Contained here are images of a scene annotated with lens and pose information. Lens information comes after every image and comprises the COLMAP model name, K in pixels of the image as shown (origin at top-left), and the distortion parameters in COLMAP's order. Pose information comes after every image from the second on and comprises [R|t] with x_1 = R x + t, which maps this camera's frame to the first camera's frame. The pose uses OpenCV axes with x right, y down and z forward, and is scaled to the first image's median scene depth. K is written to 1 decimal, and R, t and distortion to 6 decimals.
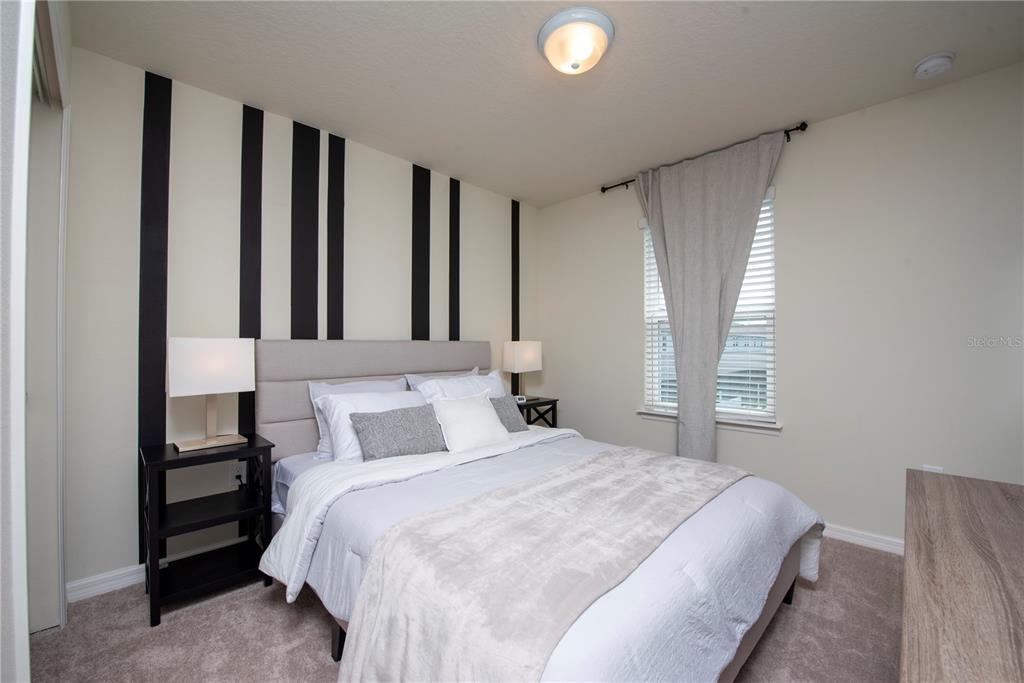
lens RADIAL K [[409.5, 0, 514.6], [0, 409.5, 341.3], [0, 0, 1]] dist [-0.015117, -0.000456]
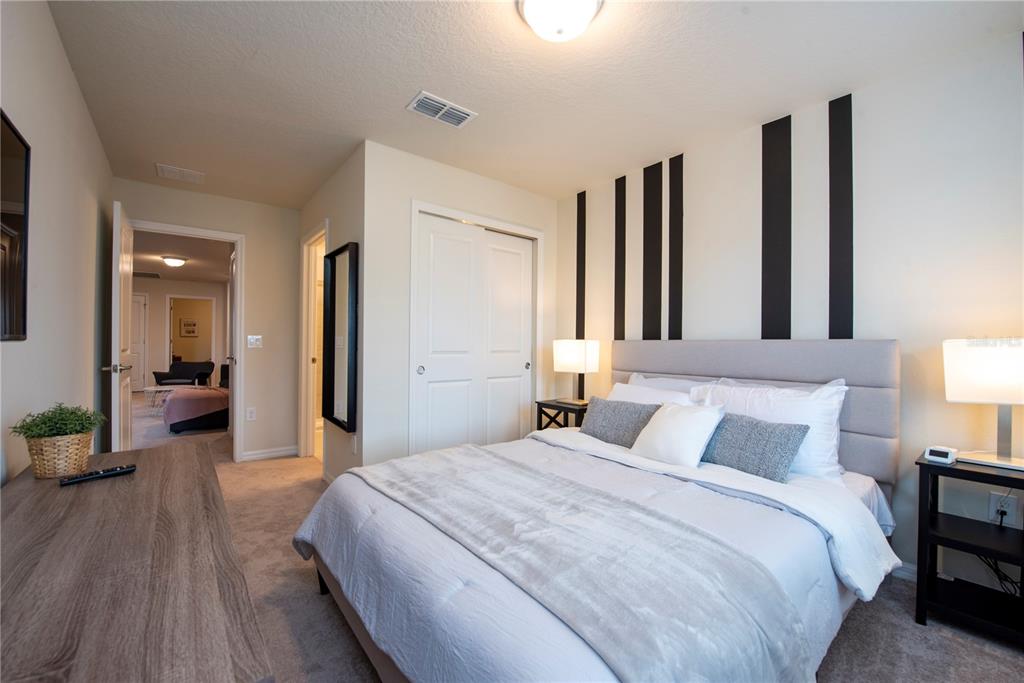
lens RADIAL K [[409.5, 0, 514.6], [0, 409.5, 343.9], [0, 0, 1]] dist [-0.015117, -0.000456]
pose [[-0.107587, -0.002808, -0.994192, 0.825872], [0.001795, 0.999994, -0.003019, 0.010343], [0.994194, -0.002109, -0.107581, 0.789852]]
